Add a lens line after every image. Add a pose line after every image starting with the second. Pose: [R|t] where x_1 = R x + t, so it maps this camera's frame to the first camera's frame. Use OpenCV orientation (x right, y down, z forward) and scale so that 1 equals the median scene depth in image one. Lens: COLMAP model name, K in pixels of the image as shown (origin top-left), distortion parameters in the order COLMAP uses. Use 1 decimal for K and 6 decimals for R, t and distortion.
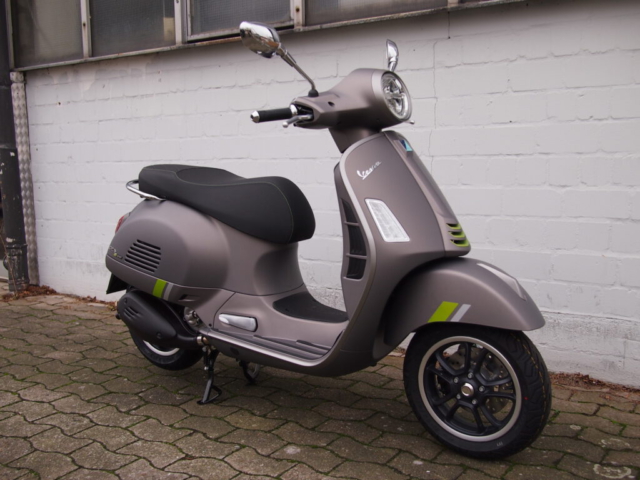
lens RADIAL K [[713.5, 0, 319.4], [0, 713.5, 239.7], [0, 0, 1]] dist [-0.012173, 0.000000]
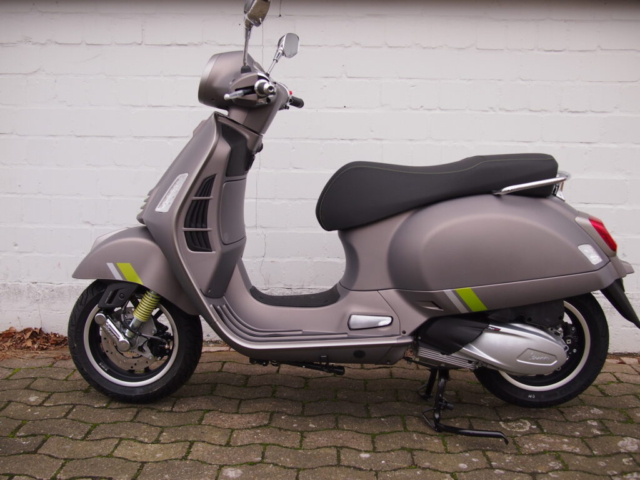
lens RADIAL K [[713.5, 0, 322.7], [0, 713.5, 240.5], [0, 0, 1]] dist [-0.012173, 0.000000]
pose [[0.834477, -0.054662, 0.548325, -0.344948], [0.035175, 0.998322, 0.045990, -0.024461], [-0.549919, -0.019090, 0.835000, 0.171970]]
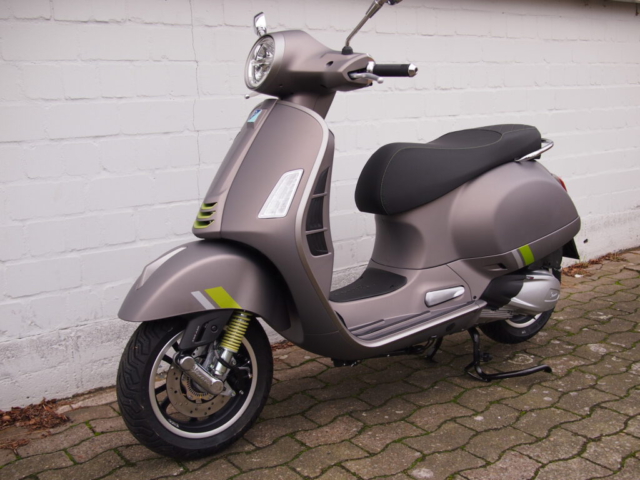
lens RADIAL K [[713.5, 0, 324.2], [0, 713.5, 239.8], [0, 0, 1]] dist [-0.012173, 0.000000]
pose [[0.317570, -0.165935, 0.933603, -0.683927], [0.147220, 0.981259, 0.124327, -0.083298], [-0.936736, 0.097963, 0.336048, 0.665934]]
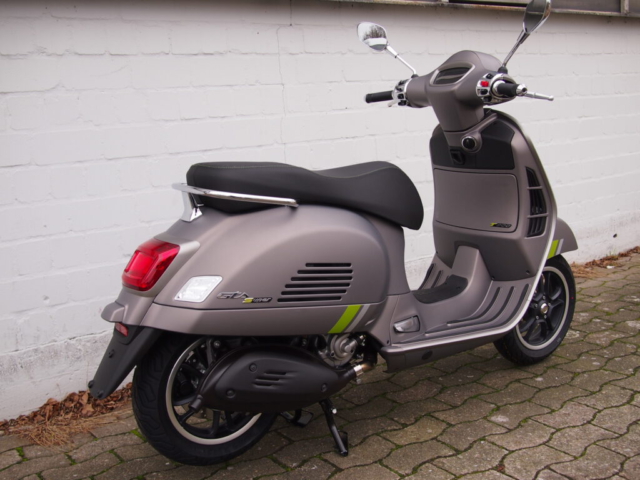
lens RADIAL K [[713.5, 0, 323.8], [0, 713.5, 240.8], [0, 0, 1]] dist [-0.012173, 0.000000]
pose [[0.330605, -0.156561, 0.930693, -0.862679], [0.175292, 0.979172, 0.102448, -0.087276], [-0.927347, 0.129273, 0.351163, 0.702686]]
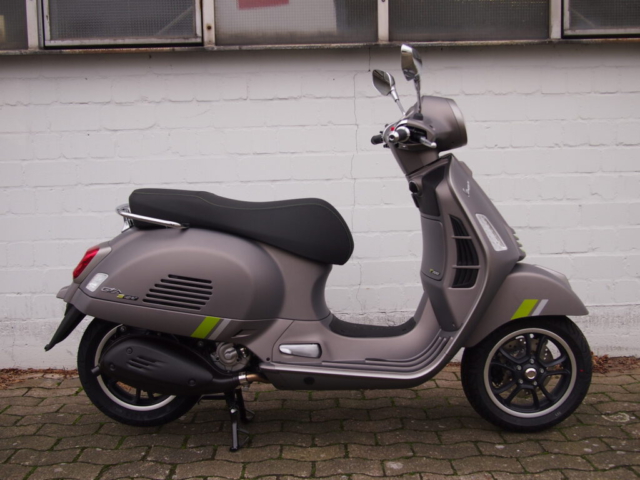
lens RADIAL K [[713.5, 0, 322.4], [0, 713.5, 240.7], [0, 0, 1]] dist [-0.012173, 0.000000]
pose [[0.811174, -0.054180, 0.582290, -0.578634], [0.077682, 0.996858, -0.015463, -0.012815], [-0.579622, 0.057777, 0.812834, 0.181810]]
